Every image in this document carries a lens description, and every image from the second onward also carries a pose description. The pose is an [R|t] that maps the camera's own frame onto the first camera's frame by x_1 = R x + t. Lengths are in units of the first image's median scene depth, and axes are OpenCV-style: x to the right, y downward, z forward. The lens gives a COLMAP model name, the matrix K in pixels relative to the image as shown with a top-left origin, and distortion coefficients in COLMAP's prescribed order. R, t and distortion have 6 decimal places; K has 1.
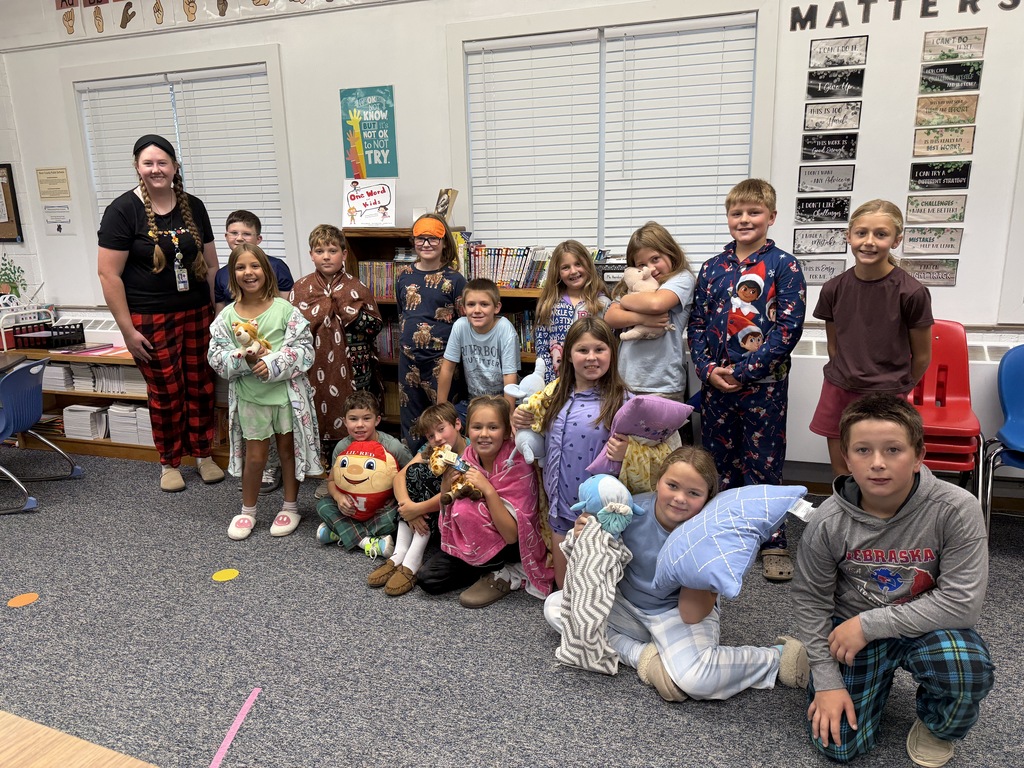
lens RADIAL K [[715.1, 0, 516.6], [0, 715.1, 386.3], [0, 0, 1]] dist [0.008616, -0.024160]
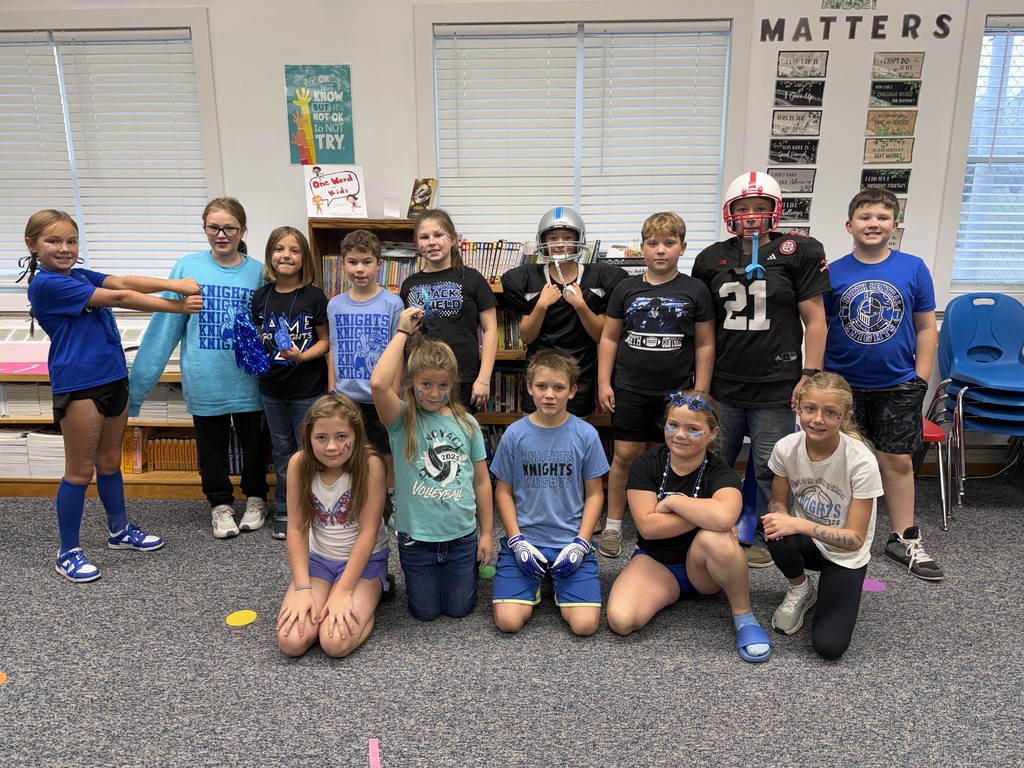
lens RADIAL K [[715.1, 0, 519.5], [0, 715.1, 383.8], [0, 0, 1]] dist [0.008616, -0.024160]
pose [[0.962339, -0.044817, 0.268134, -0.270360], [0.044514, 0.998983, 0.007214, -0.008724], [-0.268185, 0.004993, 0.963355, 0.067609]]
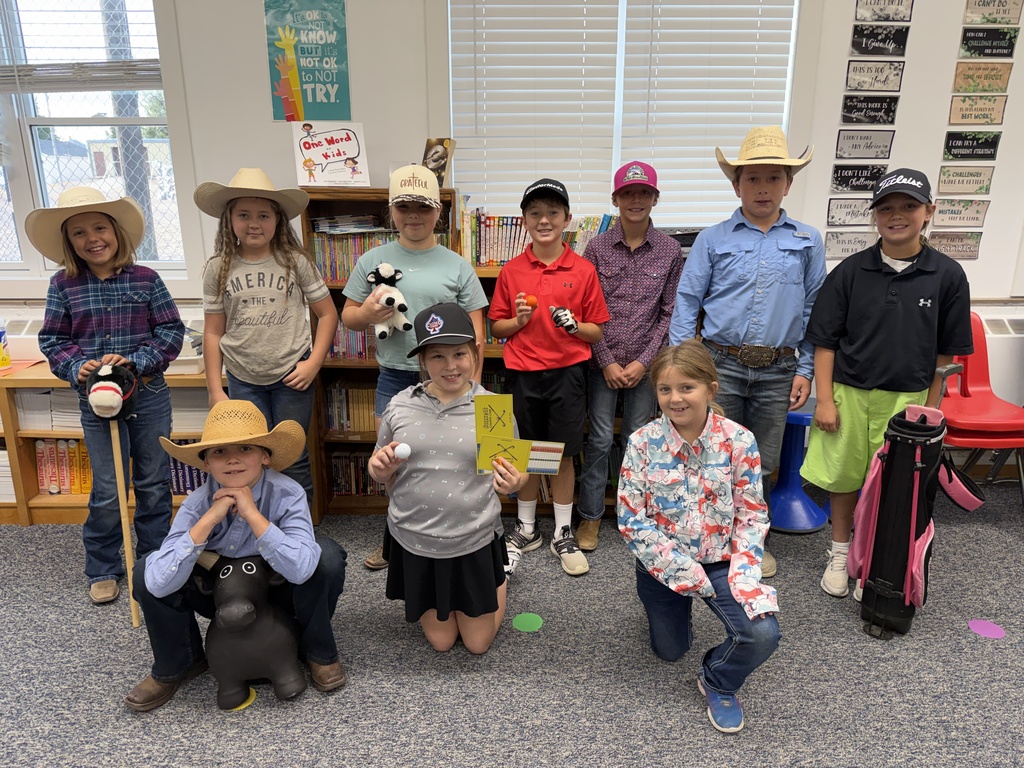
lens RADIAL K [[715.1, 0, 516.9], [0, 715.1, 386.5], [0, 0, 1]] dist [0.008616, -0.024160]
pose [[0.951073, -0.064372, 0.302185, -0.302019], [0.048727, 0.997066, 0.059038, -0.053691], [-0.305099, -0.041425, 0.951419, 0.242901]]
